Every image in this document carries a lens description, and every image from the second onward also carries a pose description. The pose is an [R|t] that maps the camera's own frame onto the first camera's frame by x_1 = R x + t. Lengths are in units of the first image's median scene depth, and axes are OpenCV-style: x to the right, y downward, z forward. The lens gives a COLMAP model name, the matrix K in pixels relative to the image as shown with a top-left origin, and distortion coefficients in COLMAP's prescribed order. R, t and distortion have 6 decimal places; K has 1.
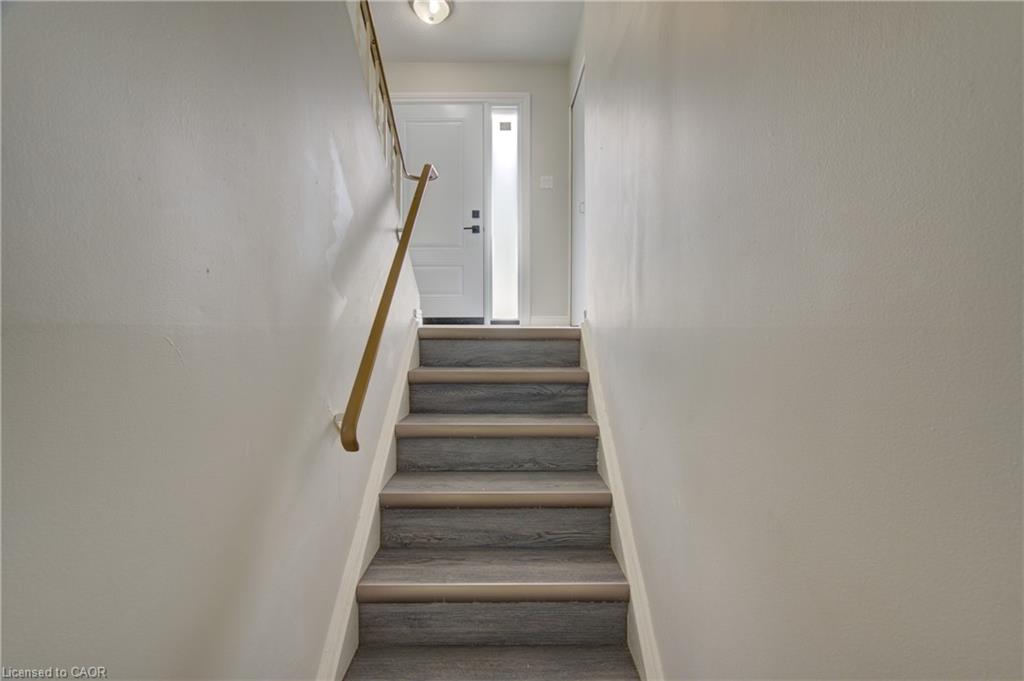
lens RADIAL K [[416.7, 0, 514.4], [0, 416.7, 346.2], [0, 0, 1]] dist [-0.004249, -0.001076]
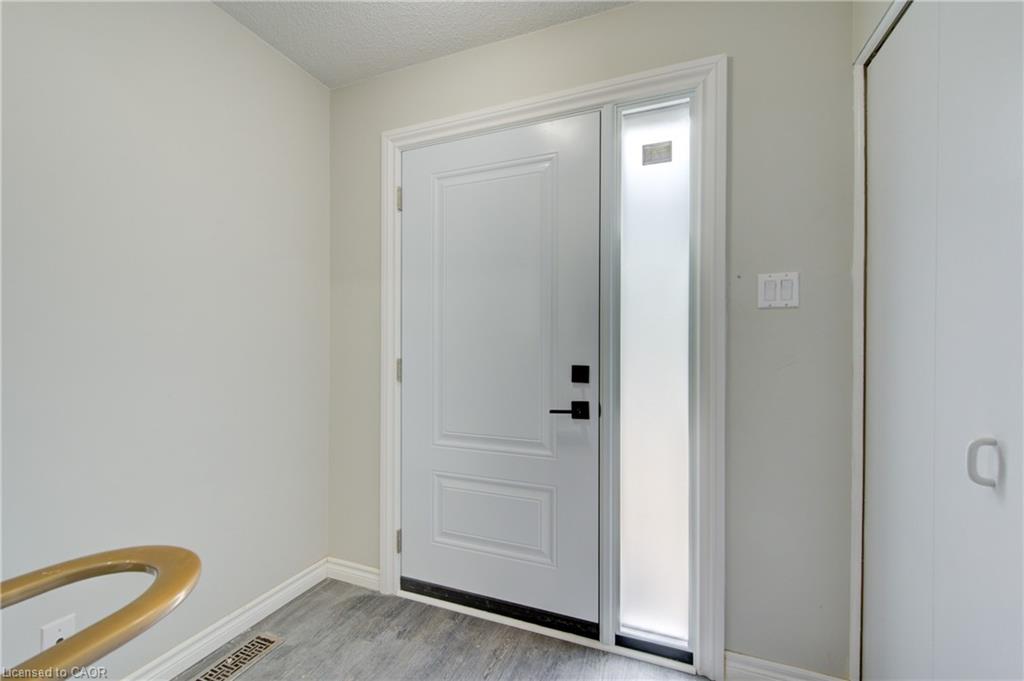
lens RADIAL K [[416.7, 0, 509.0], [0, 416.7, 342.2], [0, 0, 1]] dist [-0.004249, -0.001076]
pose [[0.922844, 0.004340, -0.385150, 0.001527], [-0.012997, 0.999718, -0.019877, -0.338664], [0.384955, 0.023349, 0.922640, 0.584040]]
